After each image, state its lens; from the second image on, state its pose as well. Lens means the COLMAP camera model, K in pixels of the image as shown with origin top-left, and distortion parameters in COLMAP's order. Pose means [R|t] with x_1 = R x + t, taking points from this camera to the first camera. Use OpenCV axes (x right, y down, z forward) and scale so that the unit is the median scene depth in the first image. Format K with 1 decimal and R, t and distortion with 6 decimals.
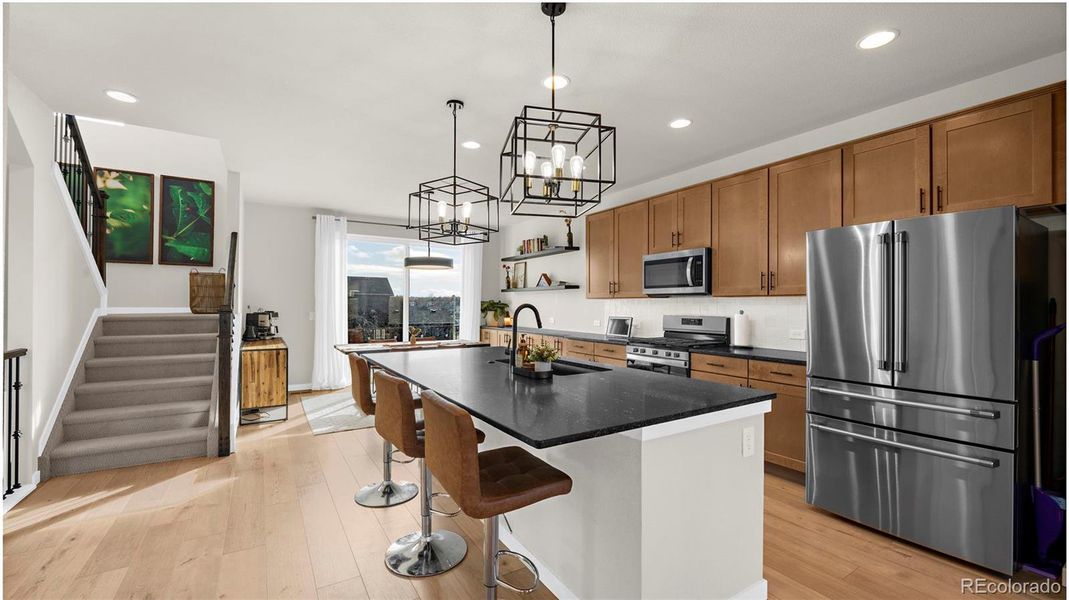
lens RADIAL K [[440.6, 0, 534.5], [0, 440.6, 300.0], [0, 0, 1]] dist [-0.002134, -0.000309]
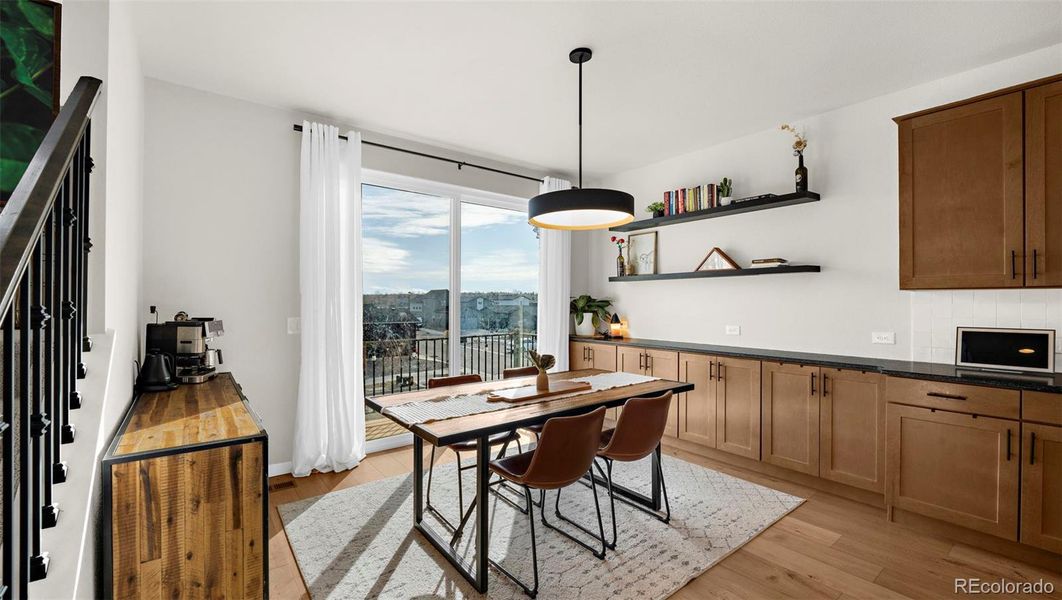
lens RADIAL K [[440.8, 0, 525.6], [0, 440.8, 299.9], [0, 0, 1]] dist [0.017667, -0.016599]
pose [[0.995376, -0.002233, 0.096029, -0.298351], [0.001682, 0.999982, 0.005824, 0.004024], [-0.096040, -0.005635, 0.995362, 0.486875]]
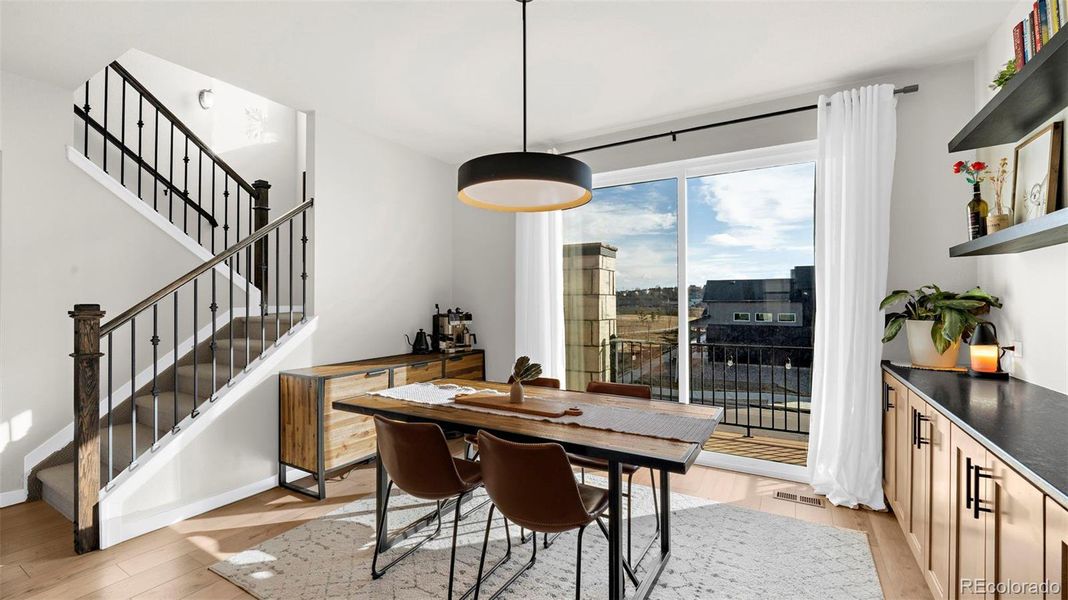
lens RADIAL K [[440.2, 0, 534.0], [0, 440.2, 300.0], [0, 0, 1]] dist [-0.002134, -0.000309]
pose [[0.460997, -0.007644, -0.887369, 0.067974], [0.012883, 0.999915, -0.001921, 0.009058], [0.887308, -0.010547, 0.461056, 0.742641]]
